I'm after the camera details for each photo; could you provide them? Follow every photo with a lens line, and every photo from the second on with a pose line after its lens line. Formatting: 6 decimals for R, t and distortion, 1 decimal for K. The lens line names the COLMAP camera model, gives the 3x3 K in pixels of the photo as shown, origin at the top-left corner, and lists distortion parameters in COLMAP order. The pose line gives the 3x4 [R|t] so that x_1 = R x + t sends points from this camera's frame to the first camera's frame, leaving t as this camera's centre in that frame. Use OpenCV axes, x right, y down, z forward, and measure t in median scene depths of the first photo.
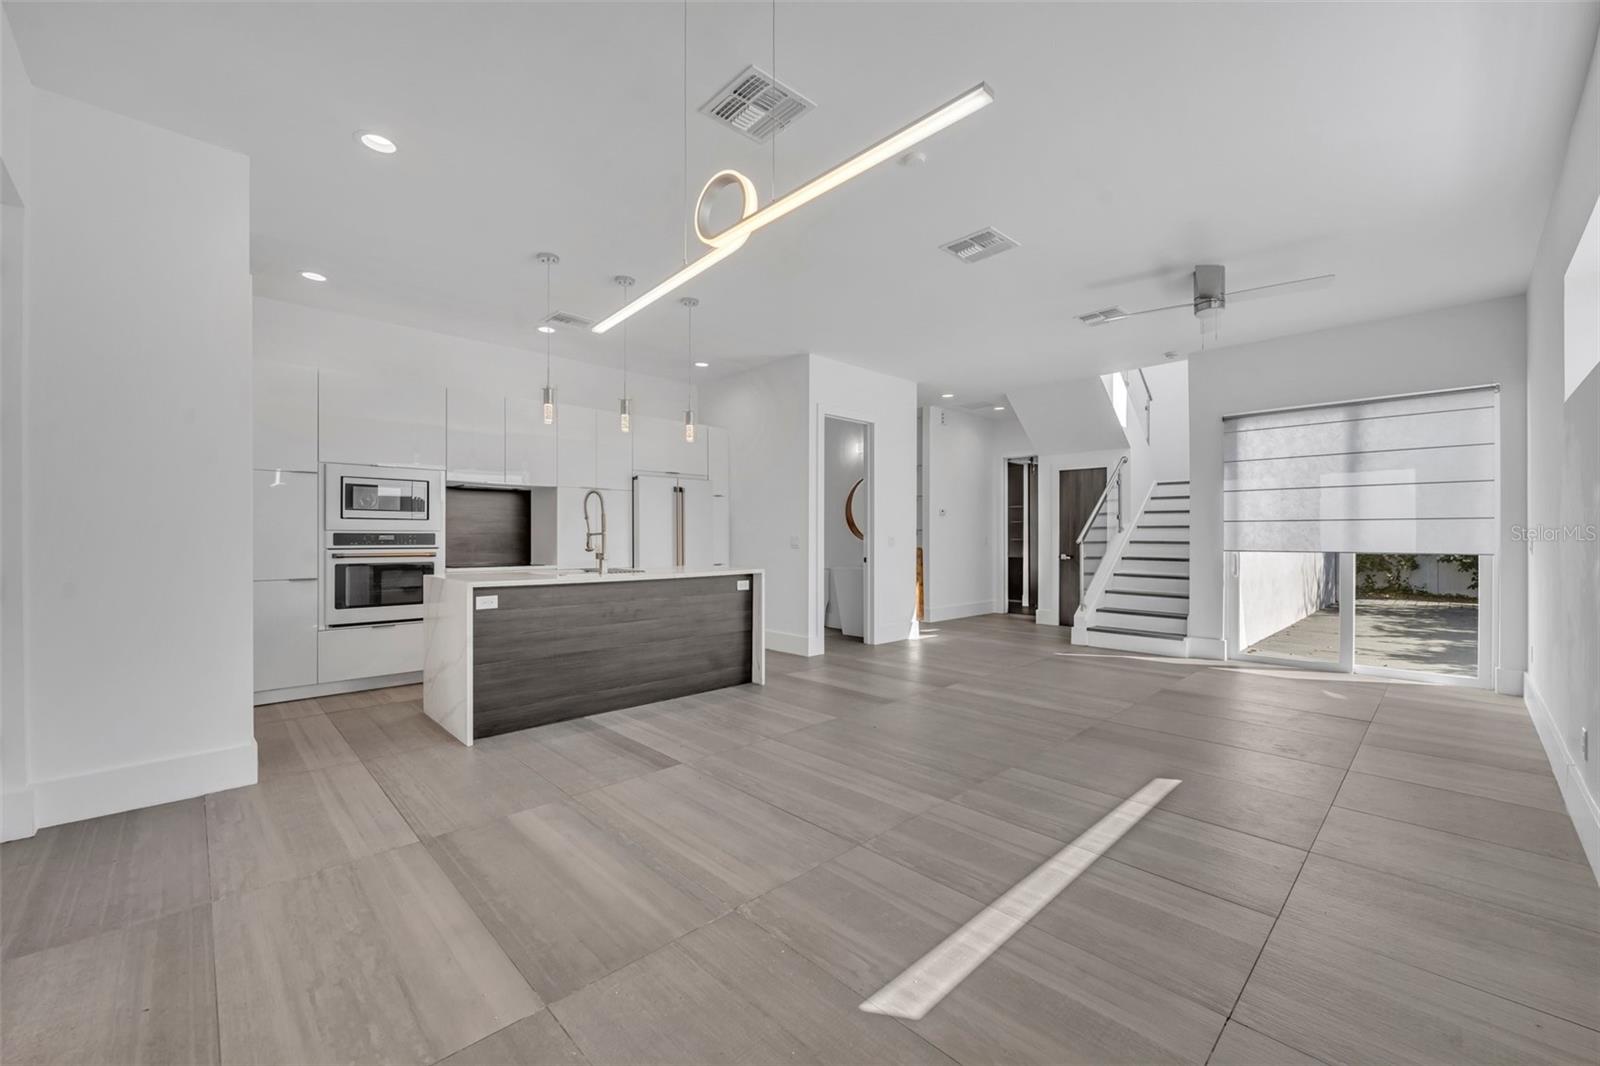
lens RADIAL K [[639.4, 0, 794.7], [0, 639.4, 536.1], [0, 0, 1]] dist [0.000829, -0.000141]
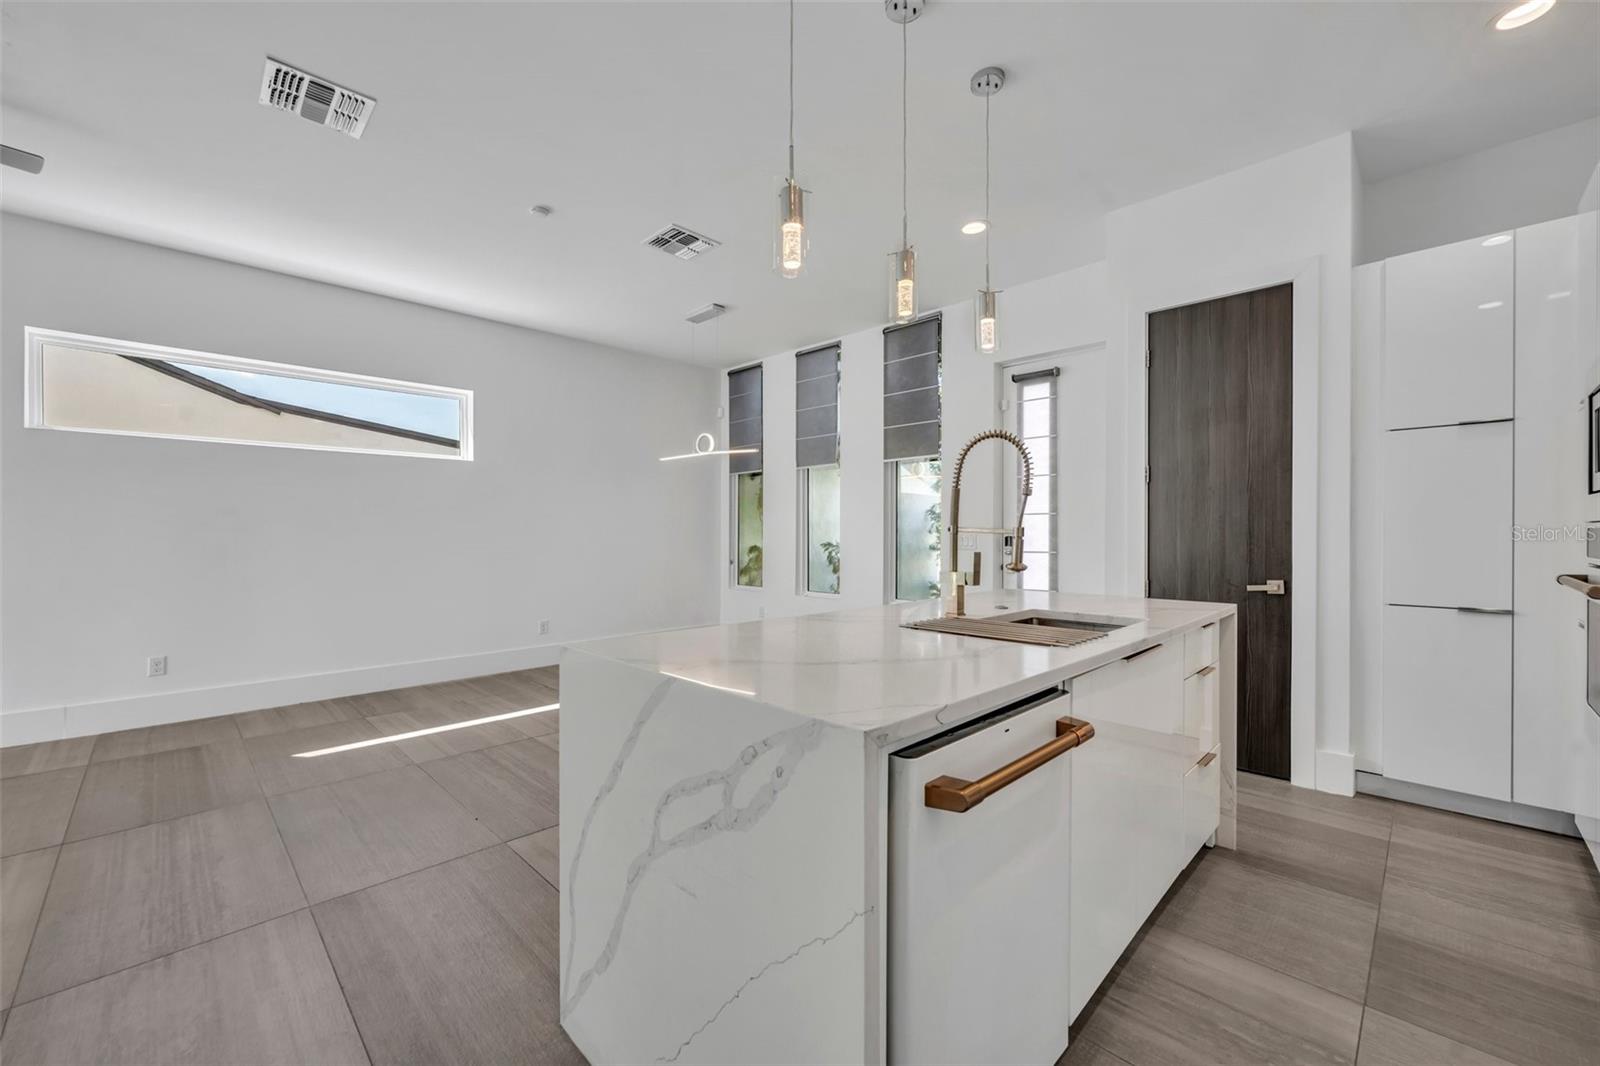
lens RADIAL K [[639.4, 0, 794.7], [0, 639.4, 536.1], [0, 0, 1]] dist [0.000829, -0.000141]
pose [[-0.999792, -0.000513, -0.020394, -0.163810], [-0.000602, 0.999990, 0.004386, -0.002616], [0.020391, 0.004397, -0.999782, 1.396051]]
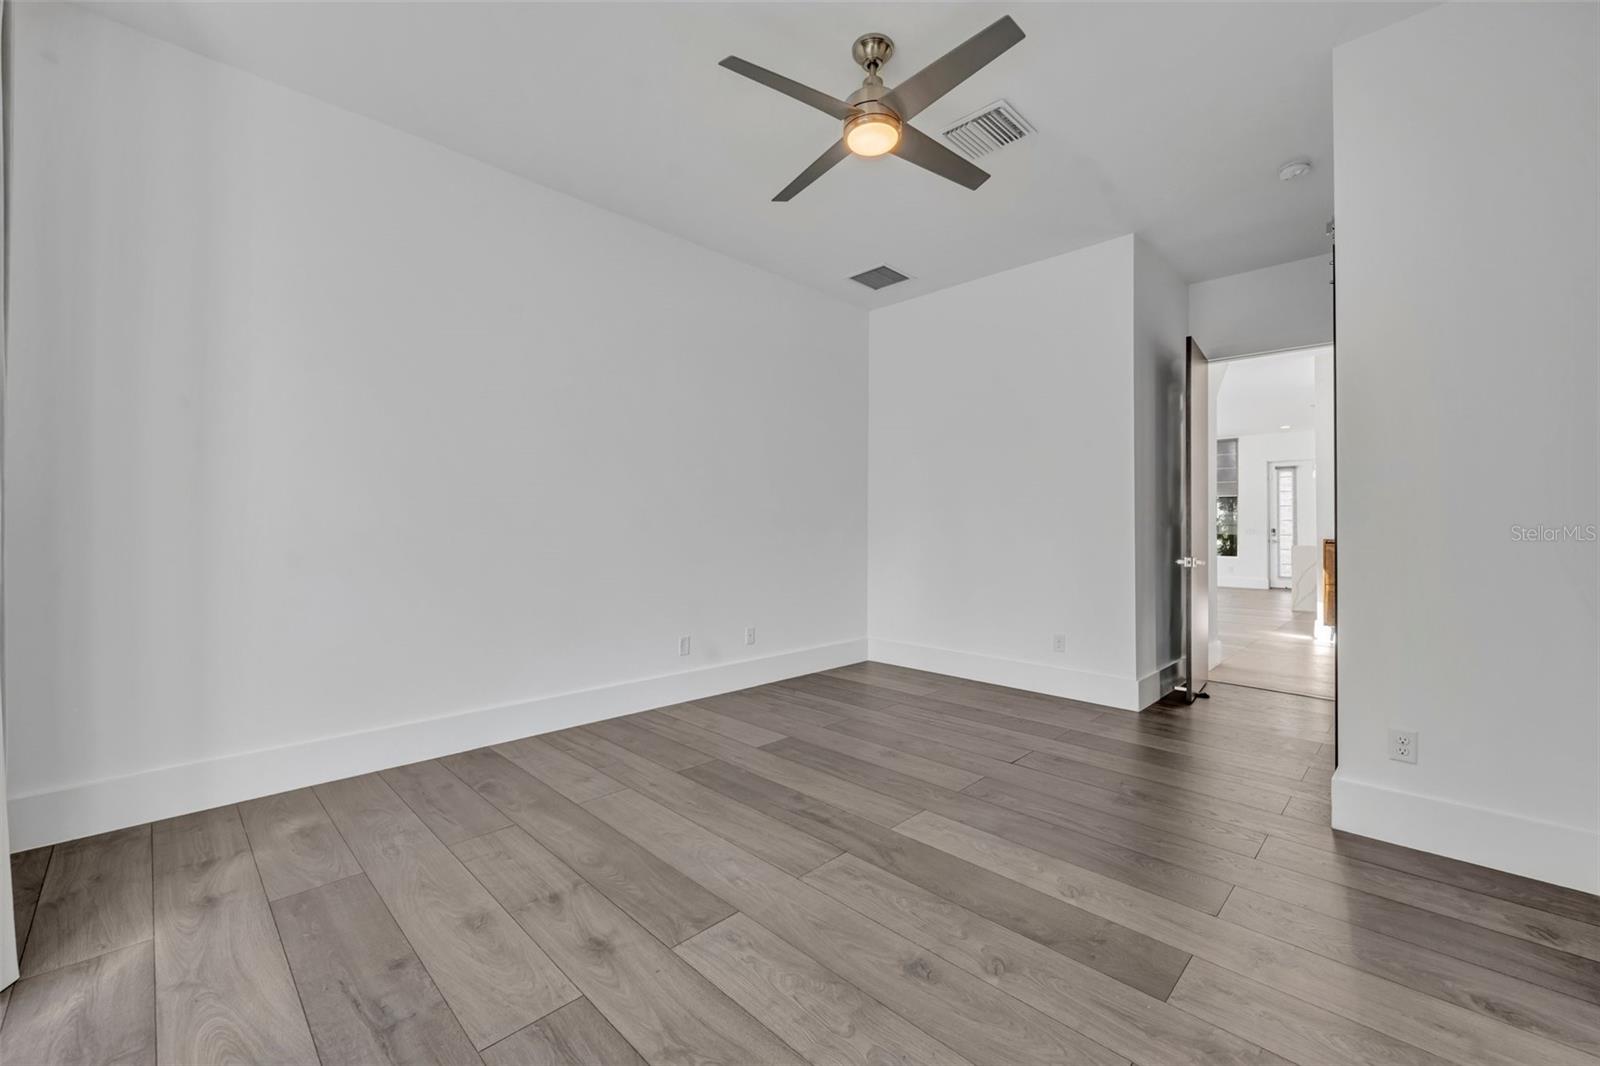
lens RADIAL K [[640.8, 0, 800.2], [0, 640.8, 517.8], [0, 0, 1]] dist [0.000028, -0.000172]
pose [[-0.999398, -0.006529, -0.034074, 1.495351], [-0.006036, 0.999876, -0.014550, 0.006892], [0.034165, -0.014336, -0.999313, 2.940763]]
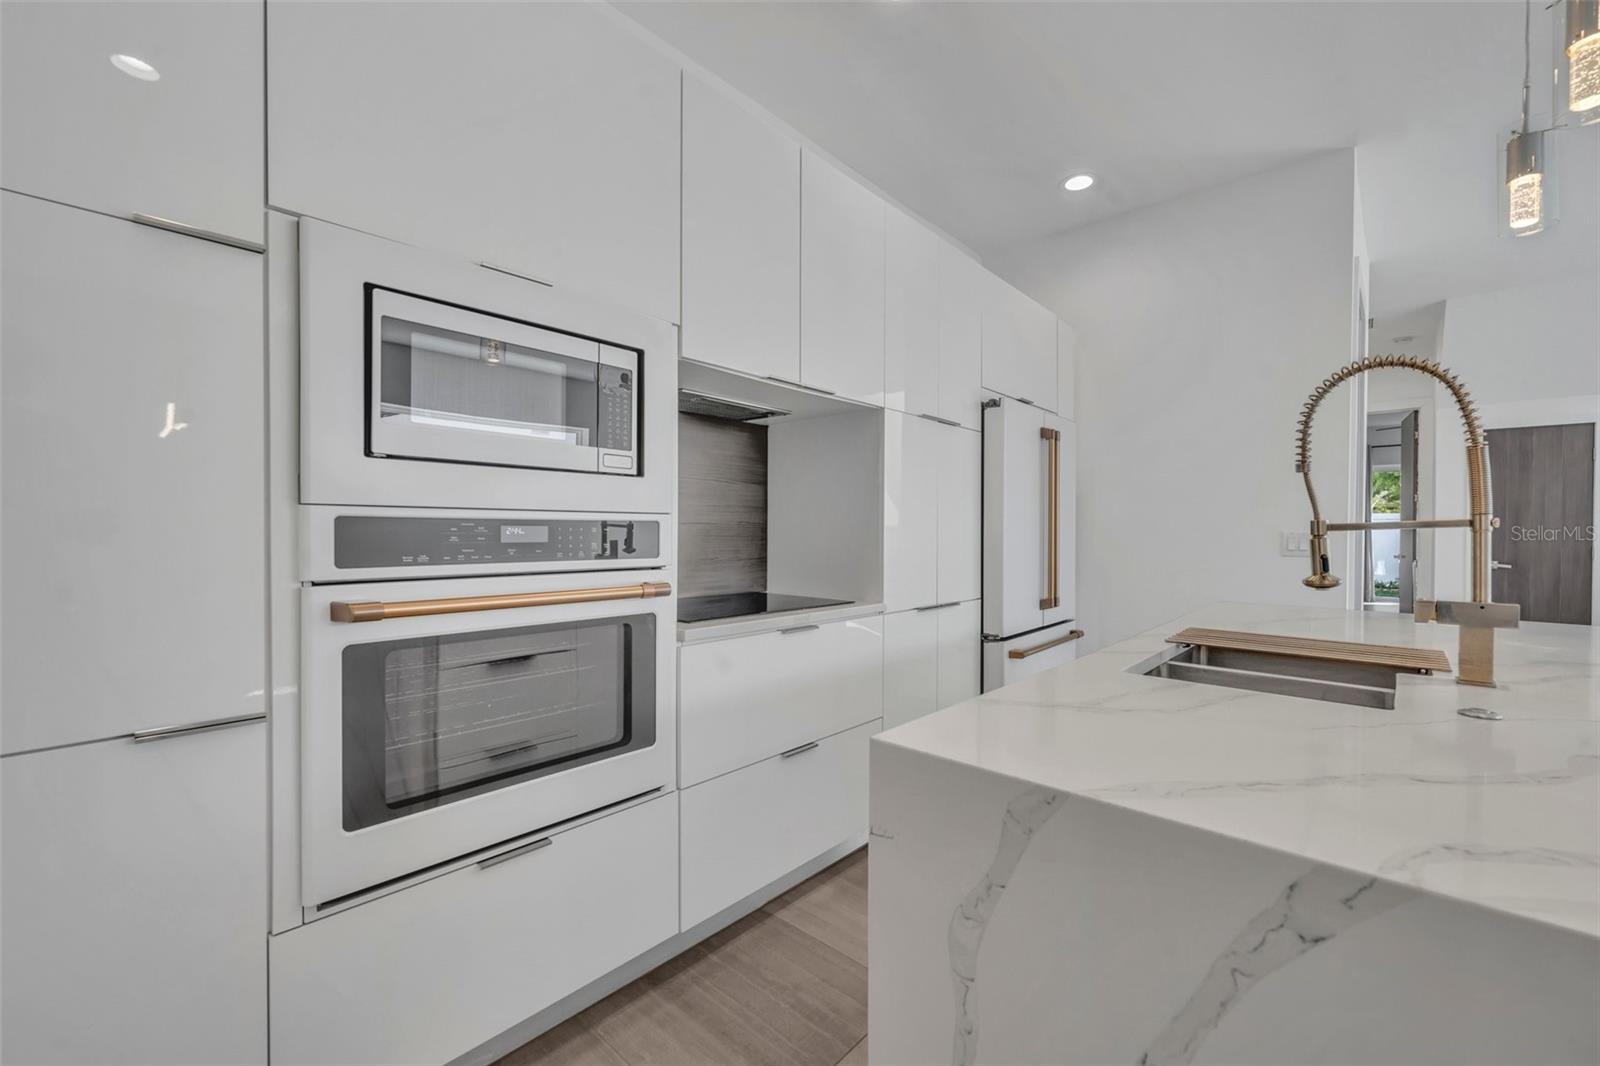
lens RADIAL K [[640.6, 0, 808.5], [0, 640.6, 537.2], [0, 0, 1]] dist [-0.000726, -0.000081]
pose [[0.996916, 0.002720, 0.078424, -0.552524], [-0.003684, 0.999919, 0.012143, -0.000363], [-0.078385, -0.012395, 0.996846, 0.733251]]
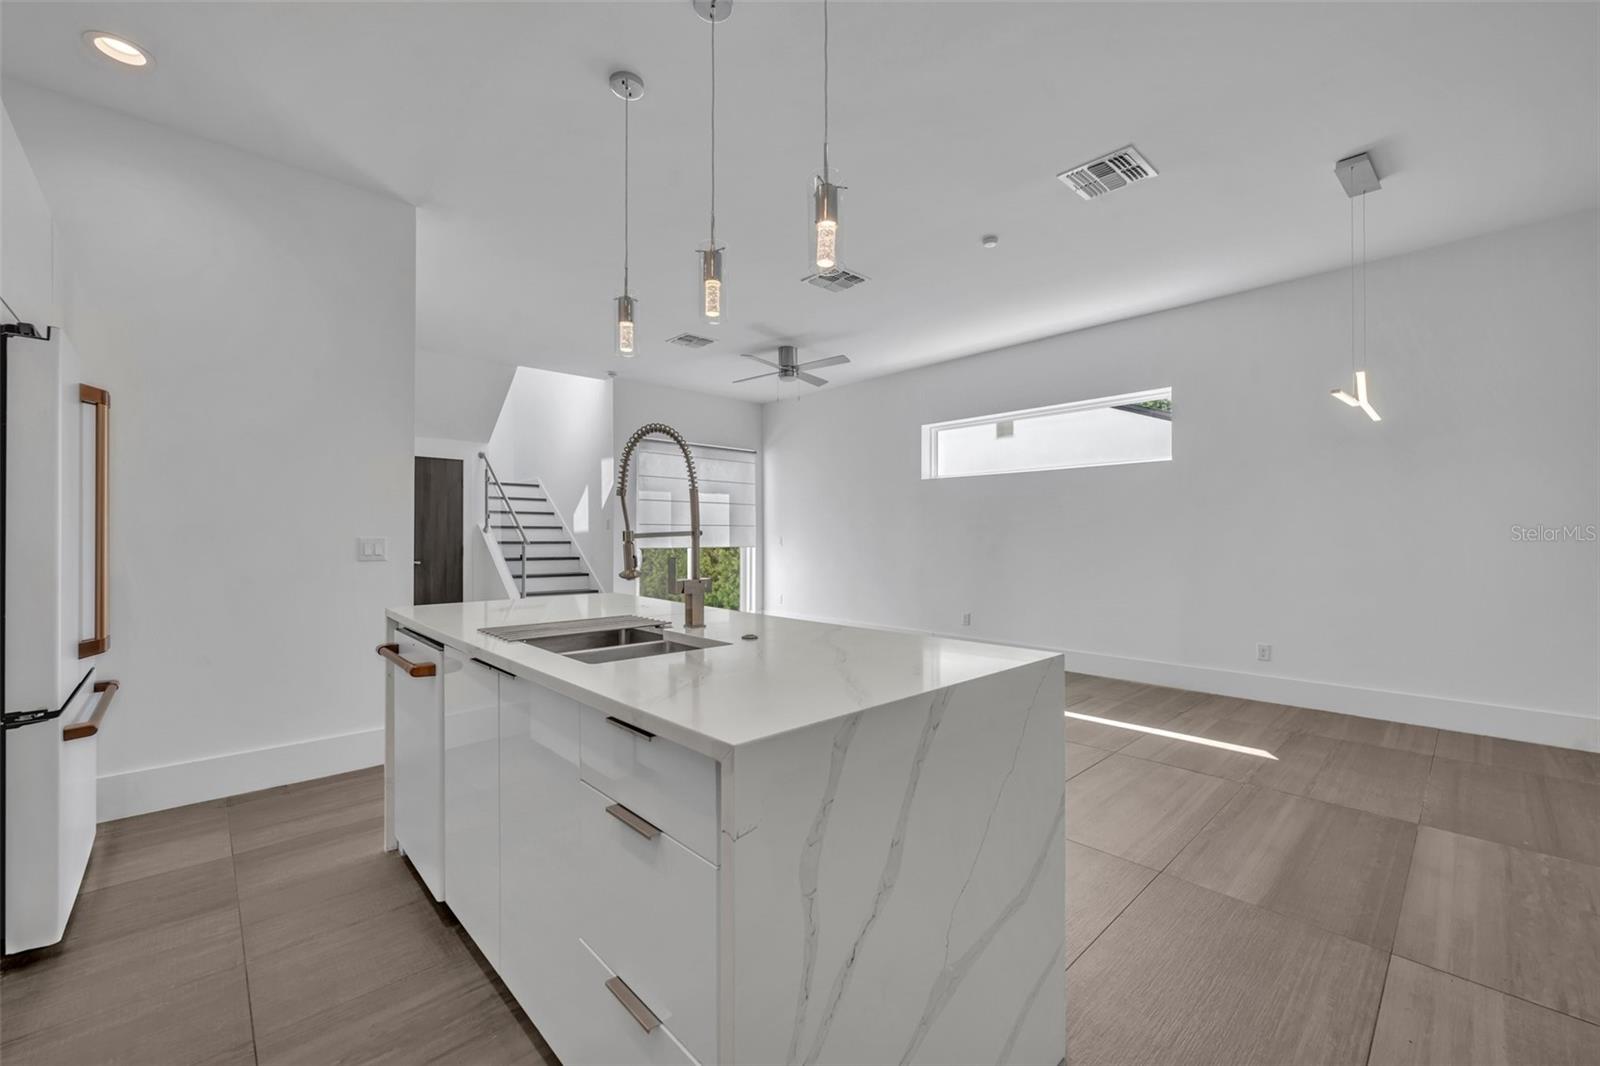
lens RADIAL K [[640.4, 0, 800.0], [0, 640.4, 533.0], [0, 0, 1]] dist [0.000934, -0.000418]
pose [[0.002115, 0.004222, 0.999989, -0.696516], [-0.000761, 0.999991, -0.004220, -0.002405], [-0.999997, -0.000752, 0.002118, 0.882256]]
